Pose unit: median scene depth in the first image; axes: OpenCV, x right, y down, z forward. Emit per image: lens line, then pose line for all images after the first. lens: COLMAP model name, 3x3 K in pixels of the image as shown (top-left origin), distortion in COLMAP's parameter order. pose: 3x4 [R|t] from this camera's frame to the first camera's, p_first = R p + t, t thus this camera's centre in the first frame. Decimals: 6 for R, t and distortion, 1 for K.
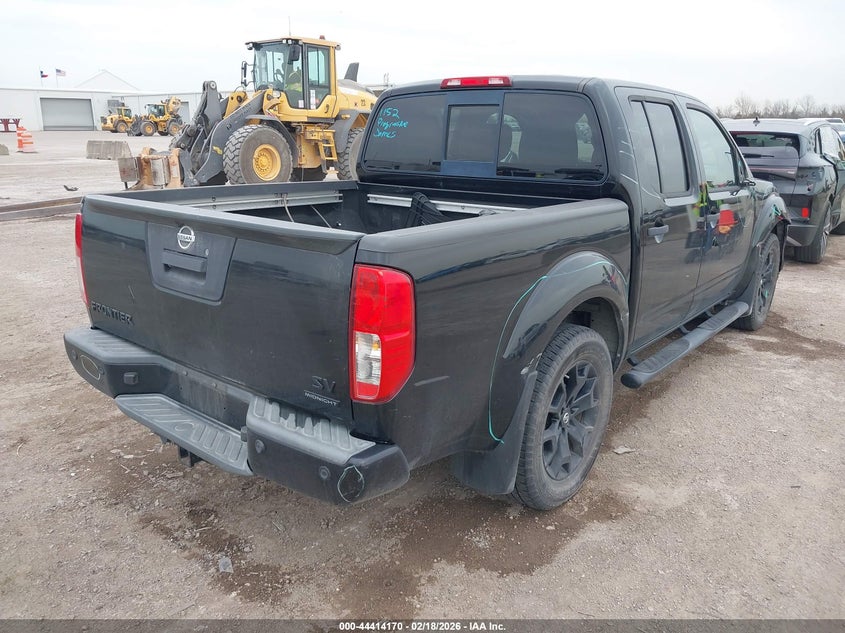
lens RADIAL K [[666.3, 0, 422.5], [0, 666.3, 316.5], [0, 0, 1]] dist [0.005861, 0.005527]
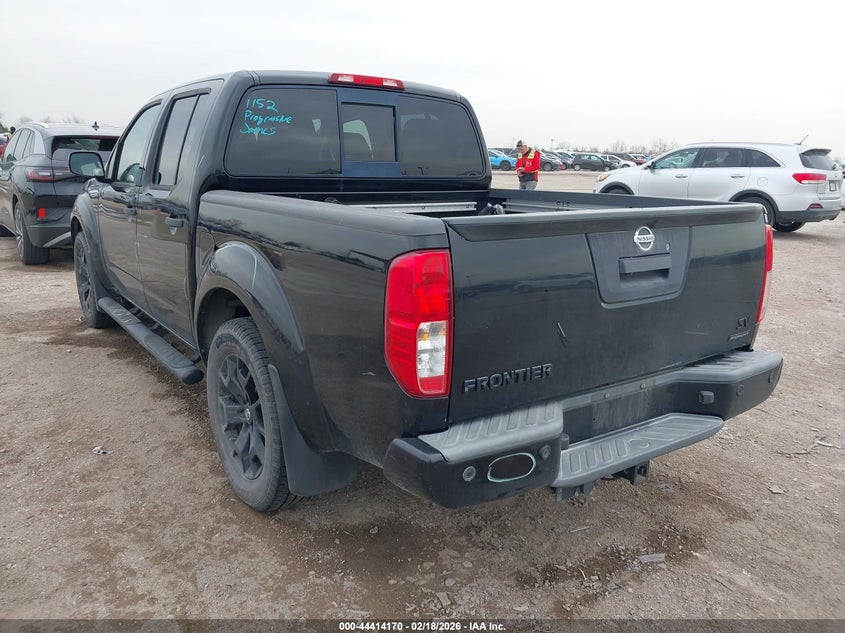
lens RADIAL K [[666.3, 0, 422.5], [0, 666.3, 316.5], [0, 0, 1]] dist [0.005861, 0.005527]
pose [[0.265103, -0.230135, 0.936354, -0.931172], [0.239721, 0.956340, 0.167177, -0.170489], [-0.933946, 0.180145, 0.308697, 0.706941]]
